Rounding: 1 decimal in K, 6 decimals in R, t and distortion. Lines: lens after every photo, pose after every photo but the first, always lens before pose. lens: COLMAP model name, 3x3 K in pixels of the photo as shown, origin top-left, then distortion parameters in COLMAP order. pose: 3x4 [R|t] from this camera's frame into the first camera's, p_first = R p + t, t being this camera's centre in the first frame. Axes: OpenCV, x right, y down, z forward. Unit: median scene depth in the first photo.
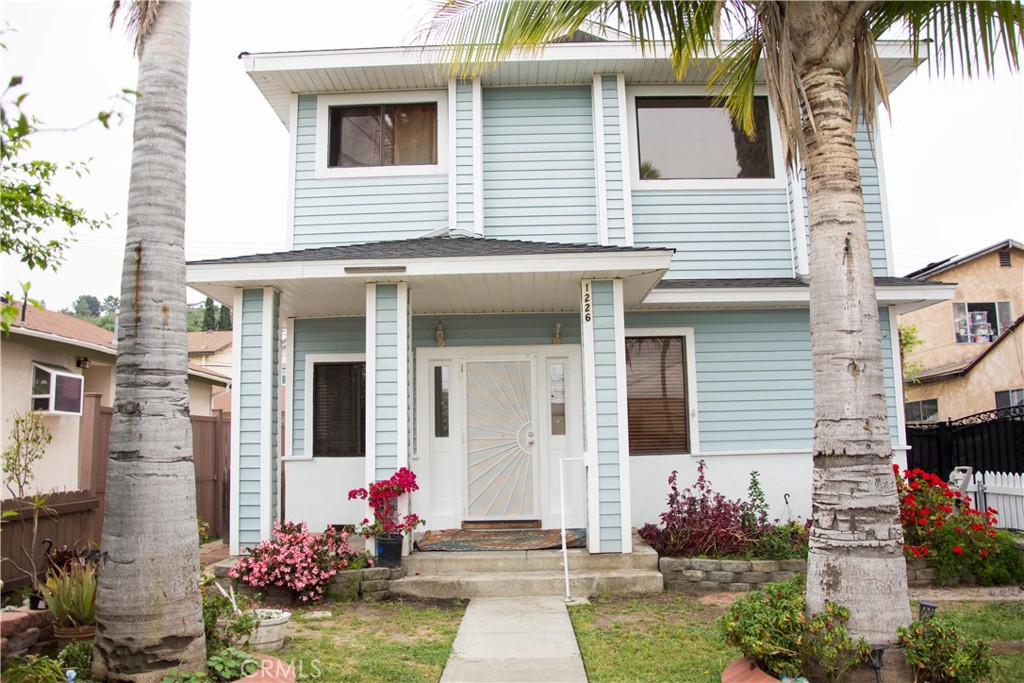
lens RADIAL K [[908.3, 0, 509.6], [0, 908.3, 303.7], [0, 0, 1]] dist [-0.145324, 0.117151]
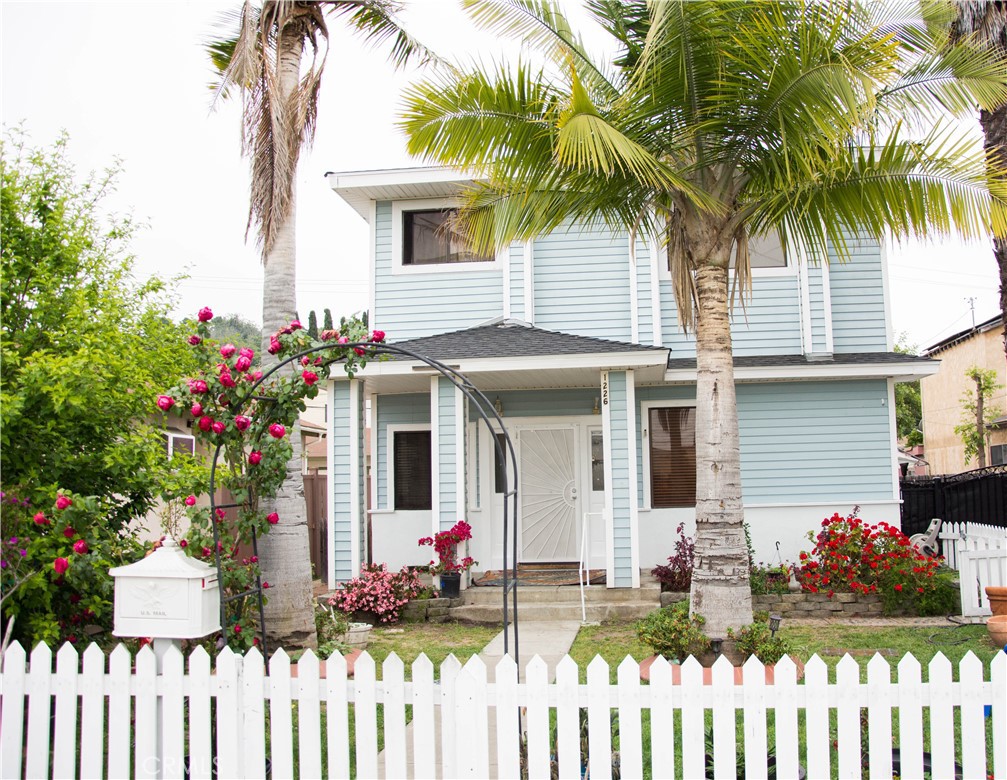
lens RADIAL K [[862.4, 0, 503.5], [0, 862.4, 390.0], [0, 0, 1]] dist [-0.101165, 0.005176]
pose [[0.995494, -0.014309, -0.093734, 0.065429], [0.017812, 0.999170, 0.036643, -0.052486], [0.093131, -0.038148, 0.994923, -0.223210]]
